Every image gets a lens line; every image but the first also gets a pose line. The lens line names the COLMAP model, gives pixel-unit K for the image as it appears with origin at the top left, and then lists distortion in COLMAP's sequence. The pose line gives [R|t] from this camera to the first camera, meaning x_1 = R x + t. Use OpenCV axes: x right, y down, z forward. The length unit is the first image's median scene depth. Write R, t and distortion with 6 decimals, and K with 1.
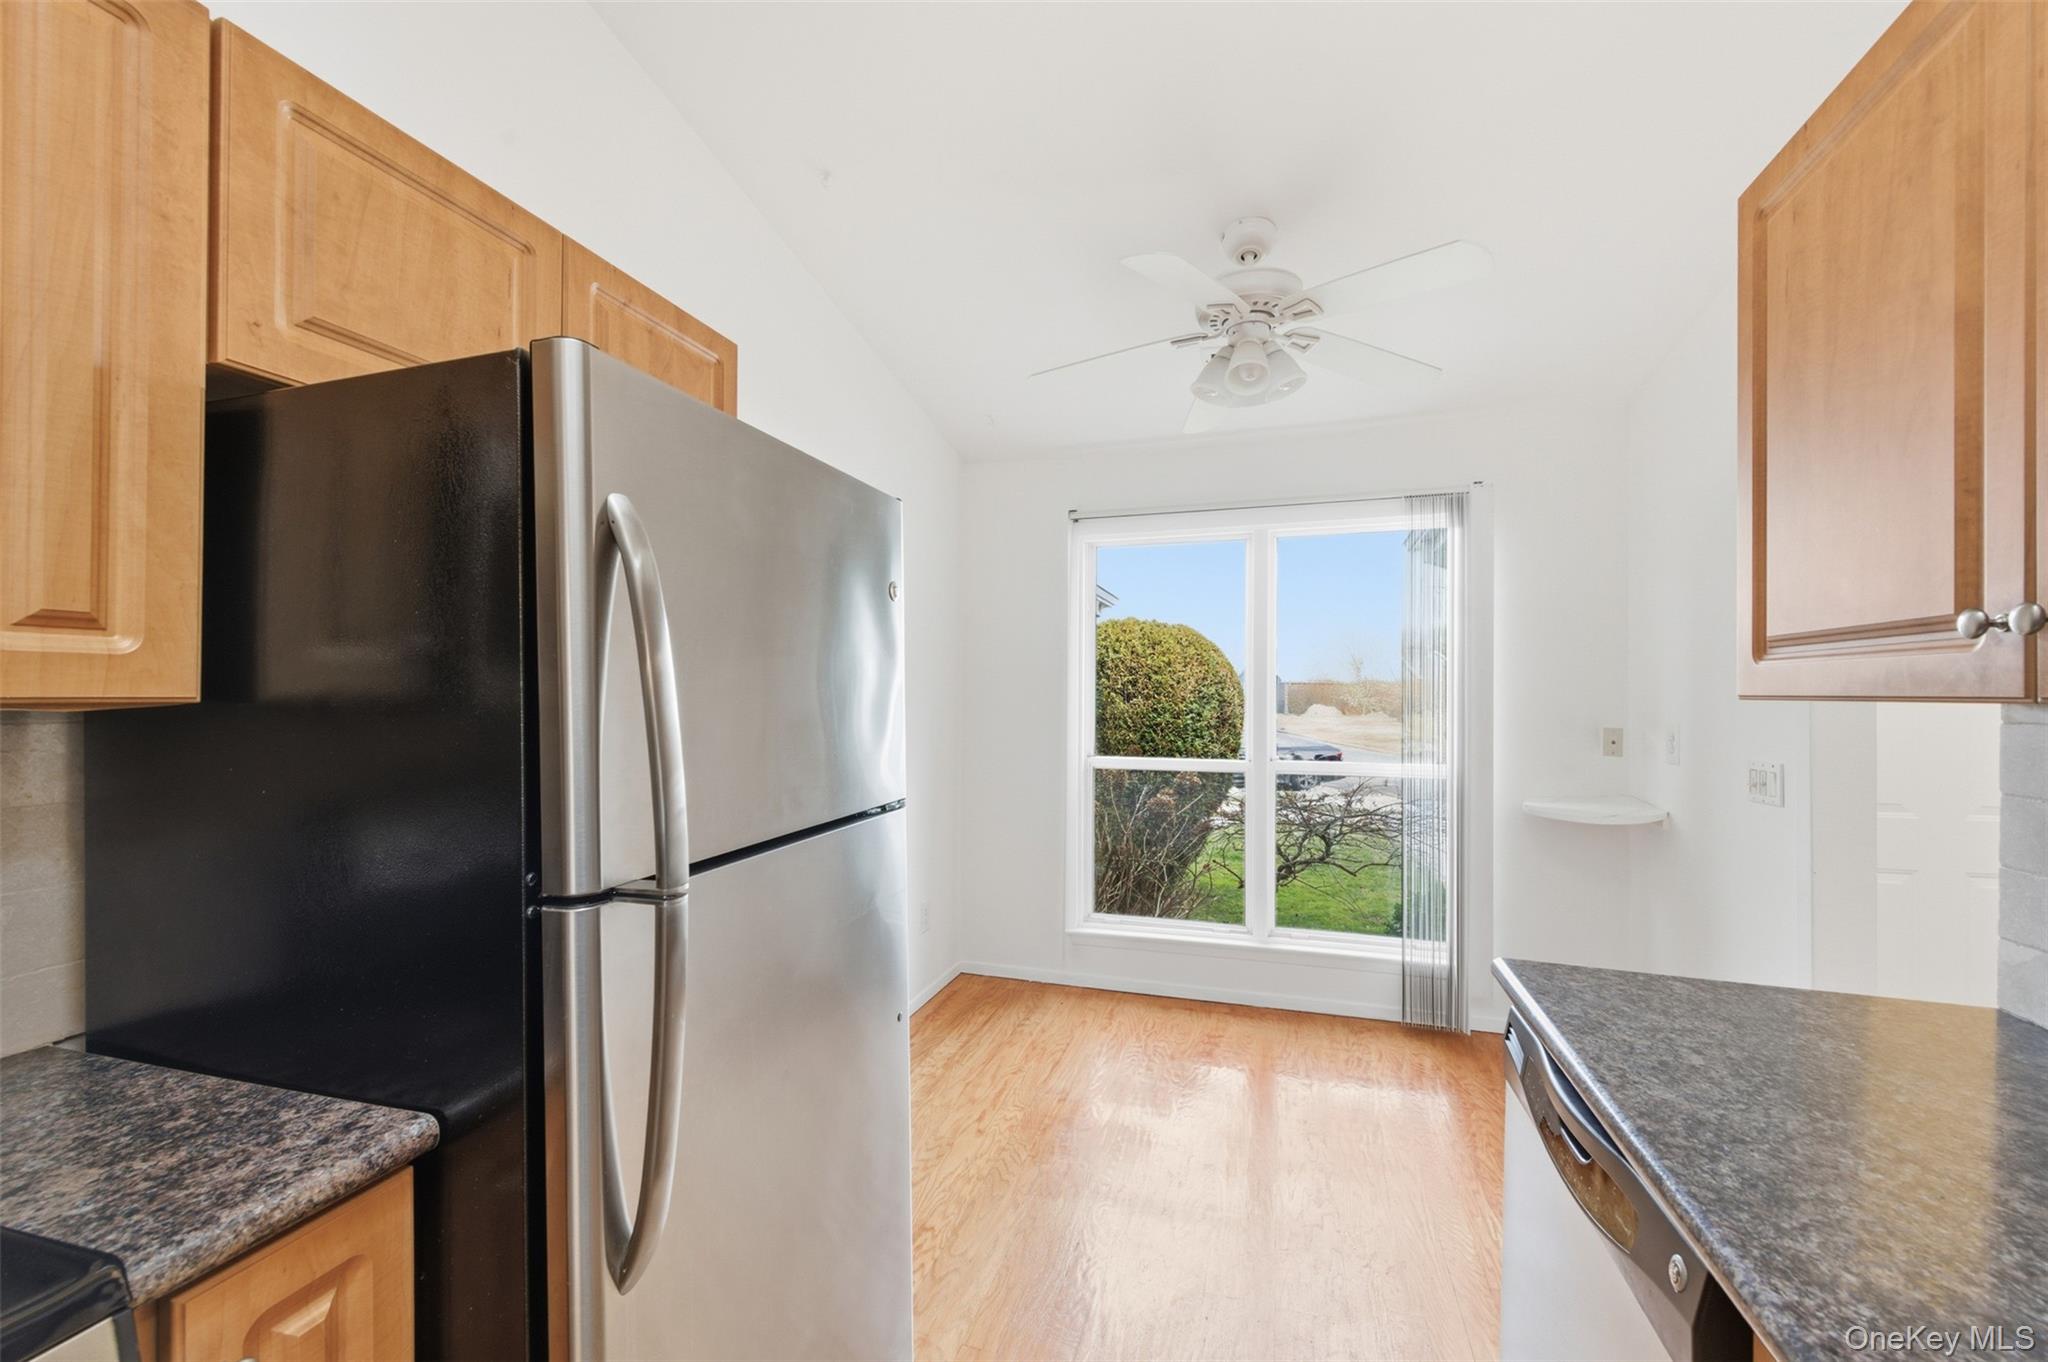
lens RADIAL K [[821.7, 0, 1031.2], [0, 821.7, 689.7], [0, 0, 1]] dist [0.000034, -0.008296]
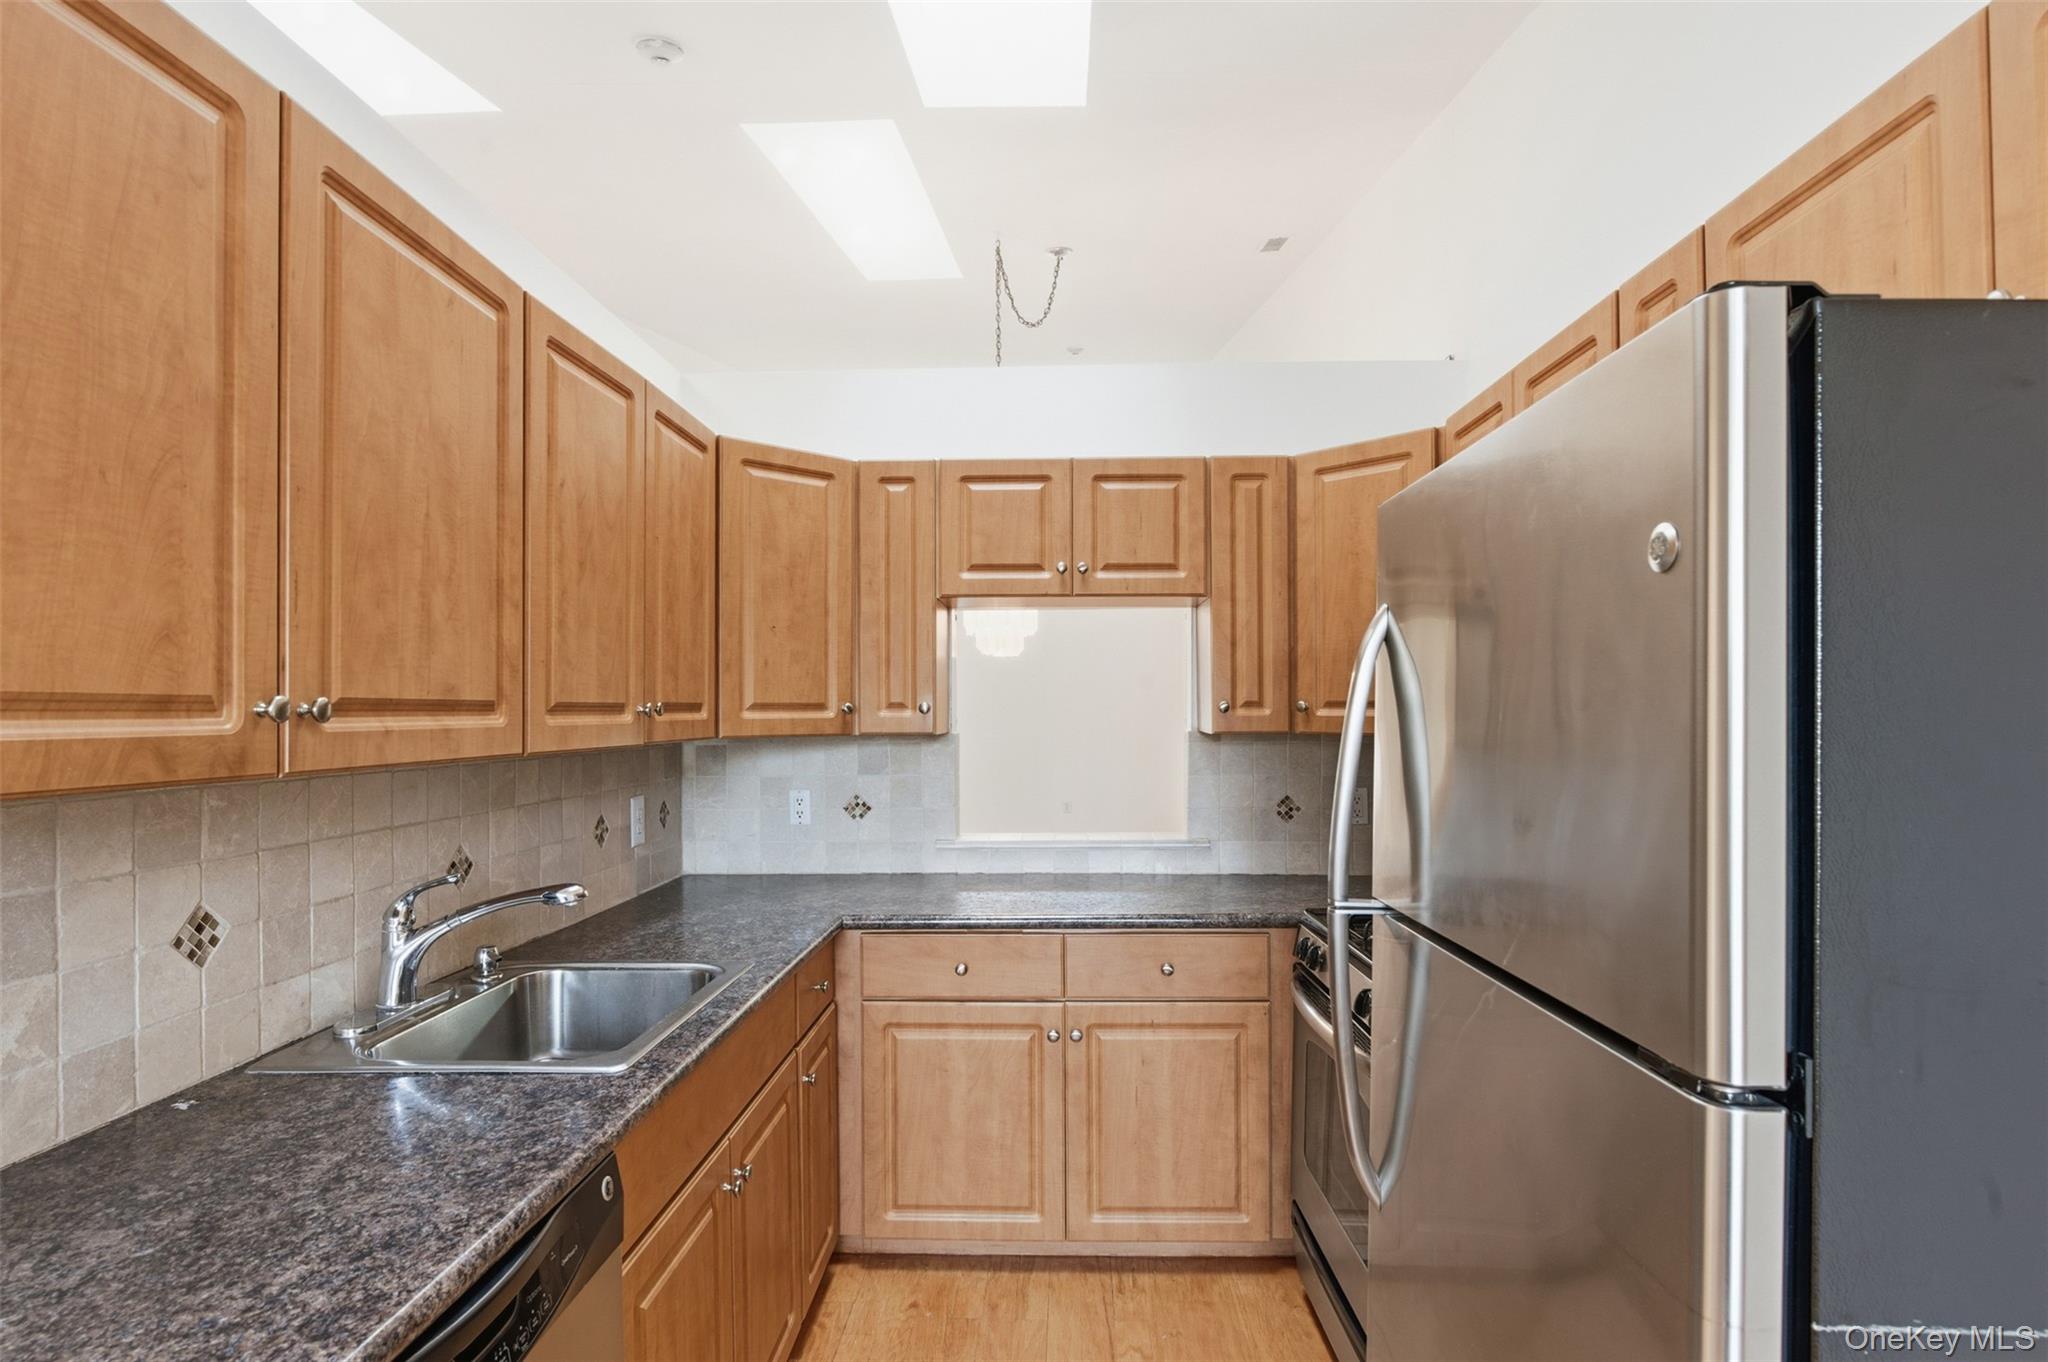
lens RADIAL K [[810.9, 0, 1026.4], [0, 810.9, 687.4], [0, 0, 1]] dist [0.002040, -0.000222]
pose [[-0.964590, 0.014999, -0.263327, 0.098461], [0.023797, 0.999259, -0.030252, -0.010261], [0.262678, -0.035447, -0.964232, 0.517922]]
